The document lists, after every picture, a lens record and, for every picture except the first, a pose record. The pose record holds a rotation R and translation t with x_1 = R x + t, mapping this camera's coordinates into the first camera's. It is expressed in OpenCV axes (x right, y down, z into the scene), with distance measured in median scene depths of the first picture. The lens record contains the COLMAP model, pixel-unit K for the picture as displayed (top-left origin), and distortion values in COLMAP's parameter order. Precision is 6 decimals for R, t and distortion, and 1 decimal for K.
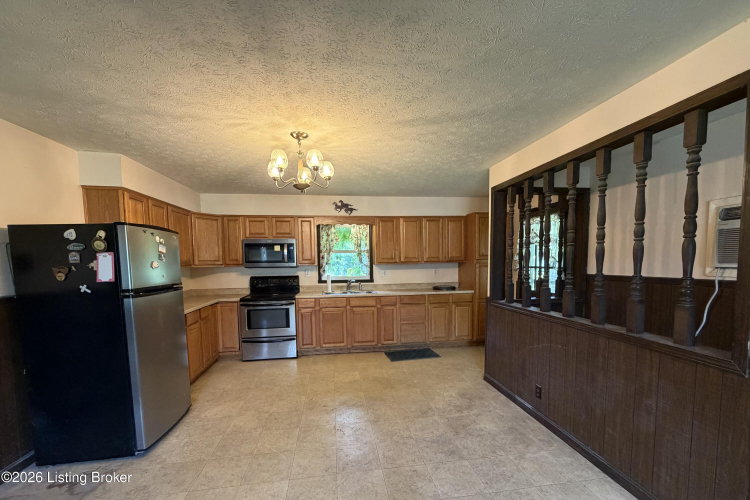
lens RADIAL K [[299.4, 0, 374.9], [0, 299.4, 279.8], [0, 0, 1]] dist [0.000294, -0.000371]
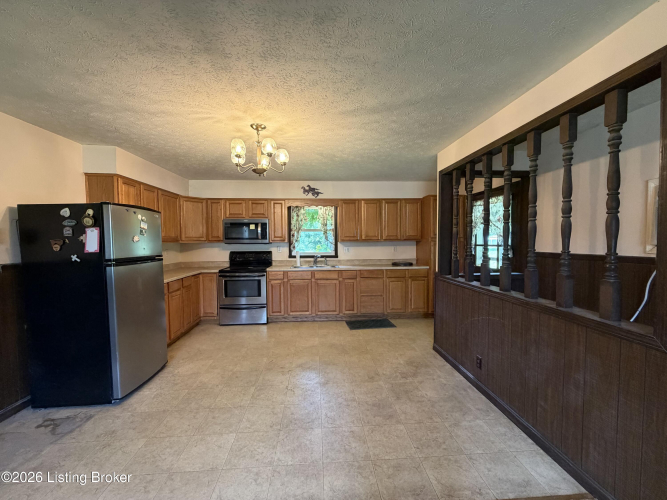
lens RADIAL K [[265.9, 0, 333.6], [0, 265.9, 248.9], [0, 0, 1]] dist [-0.001825, 0.000383]
pose [[0.997235, 0.010280, -0.073604, 0.124308], [-0.012544, 0.999460, -0.030363, 0.012230], [0.073252, 0.031202, 0.996825, 0.024402]]
